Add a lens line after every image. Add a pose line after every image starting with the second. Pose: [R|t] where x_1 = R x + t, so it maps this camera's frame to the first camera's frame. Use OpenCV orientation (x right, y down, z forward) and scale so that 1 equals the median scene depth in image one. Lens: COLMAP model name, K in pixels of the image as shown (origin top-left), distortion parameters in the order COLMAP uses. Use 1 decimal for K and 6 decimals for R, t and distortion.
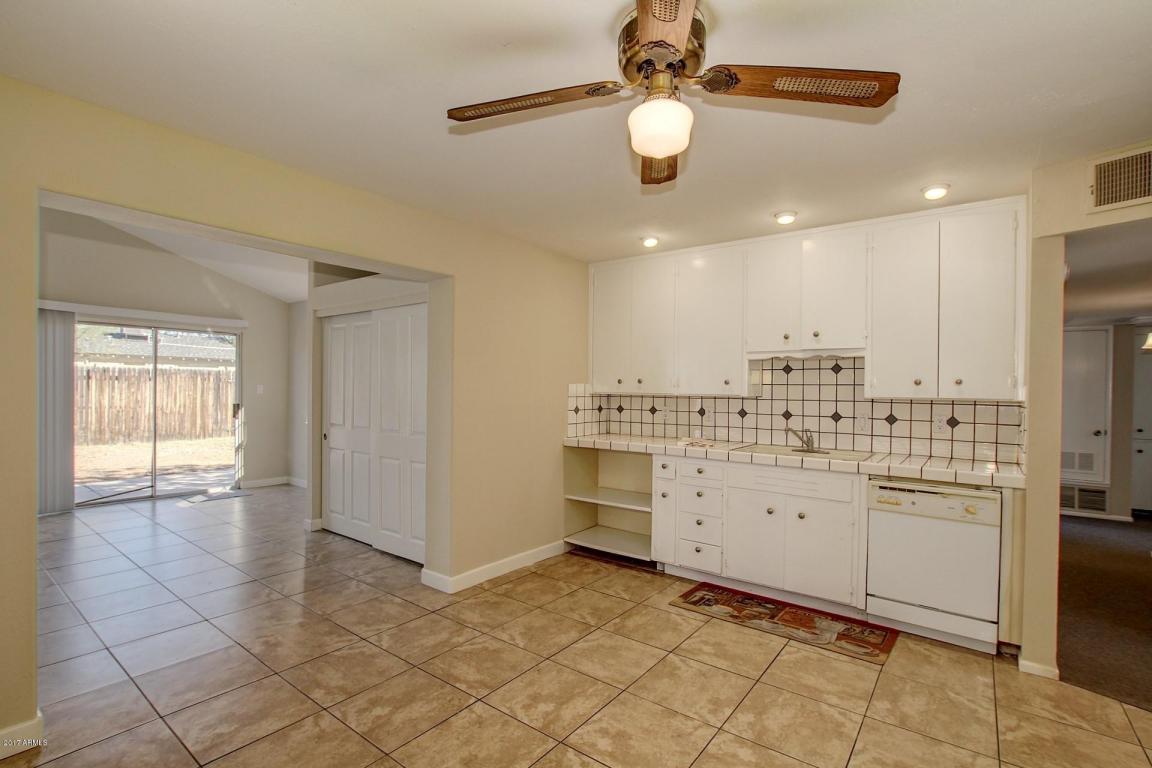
lens RADIAL K [[527.5, 0, 576.0], [0, 527.5, 384.0], [0, 0, 1]] dist [-0.026582, 0.005846]
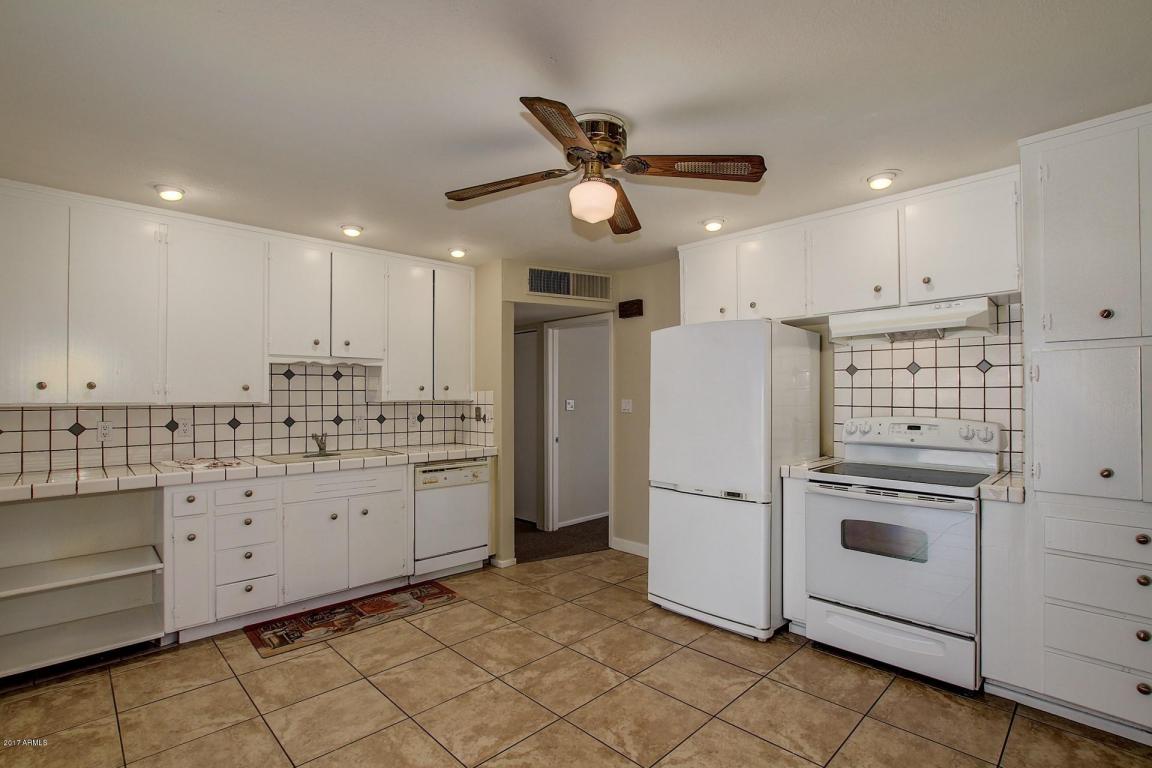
lens RADIAL K [[527.5, 0, 576.0], [0, 527.5, 384.0], [0, 0, 1]] dist [-0.026582, 0.005846]
pose [[0.161048, 0.008086, 0.986913, -0.581746], [-0.002788, 0.999966, -0.007738, -0.005594], [-0.986943, -0.001506, 0.161065, 0.408039]]
